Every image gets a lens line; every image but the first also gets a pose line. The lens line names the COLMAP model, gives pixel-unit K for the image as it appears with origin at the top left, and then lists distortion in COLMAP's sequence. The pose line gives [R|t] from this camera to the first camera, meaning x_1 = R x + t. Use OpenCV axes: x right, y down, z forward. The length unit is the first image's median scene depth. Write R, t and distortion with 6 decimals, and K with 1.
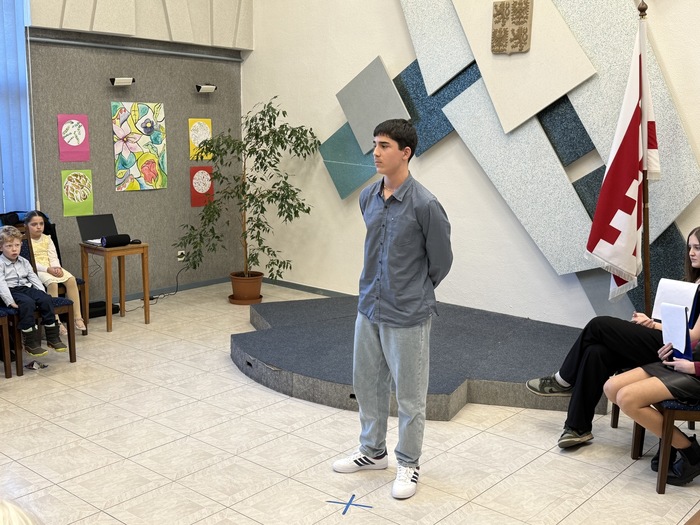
lens RADIAL K [[789.2, 0, 343.4], [0, 789.2, 266.0], [0, 0, 1]] dist [0.111583, 0.000000]
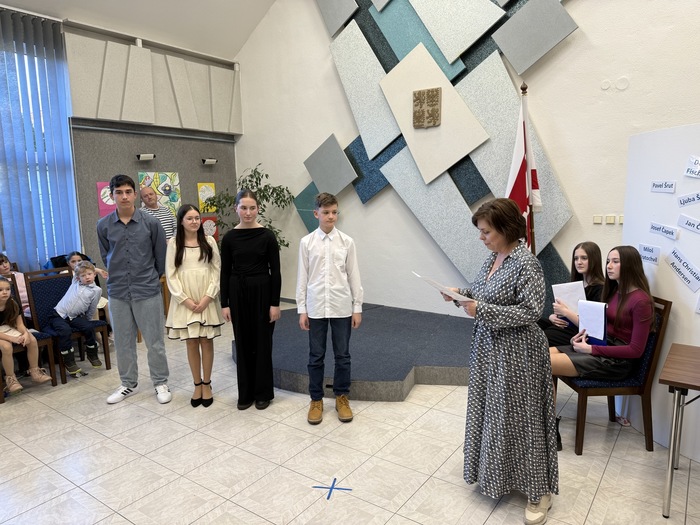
lens RADIAL K [[489.0, 0, 352.5], [0, 489.0, 265.1], [0, 0, 1]] dist [0.072643, -0.099874]
pose [[0.995340, -0.045676, 0.084928, -0.005365], [0.048261, 0.998424, -0.028636, -0.005102], [-0.083486, 0.032601, 0.995976, 0.141847]]
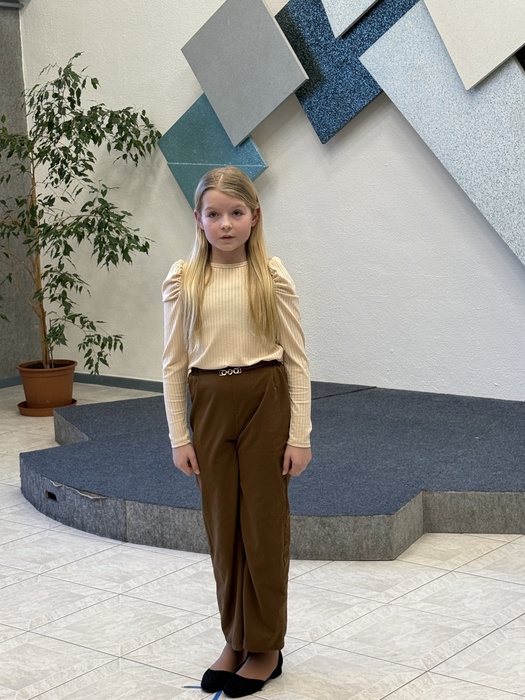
lens RADIAL K [[1348.5, 0, 261.6], [0, 1348.5, 351.9], [0, 0, 1]] dist [0.145201, 0.000000]
pose [[0.998063, -0.057867, 0.022831, 0.015126], [0.058575, 0.997780, -0.031701, 0.047441], [-0.020946, 0.032977, 0.999237, -0.003383]]
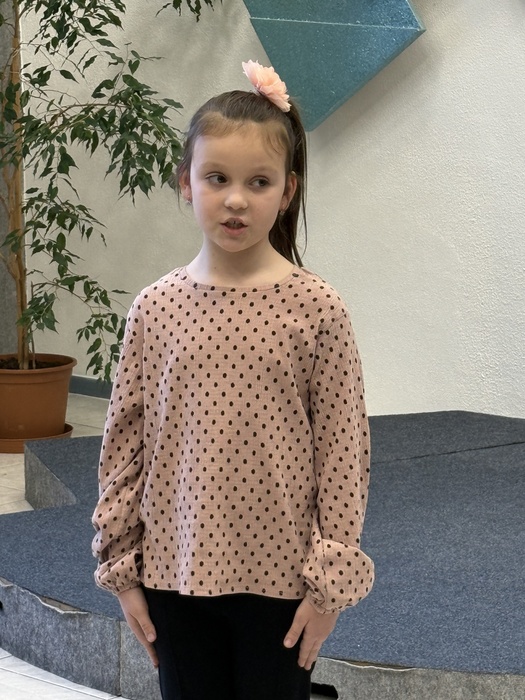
lens RADIAL K [[2277.5, 0, 299.5], [0, 2277.5, 320.6], [0, 0, 1]] dist [0.136588, 0.000000]
pose [[0.999110, -0.012076, -0.040411, 0.036656], [0.010344, 0.999030, -0.042797, 0.039882], [0.040888, 0.042340, 0.998266, 0.048194]]
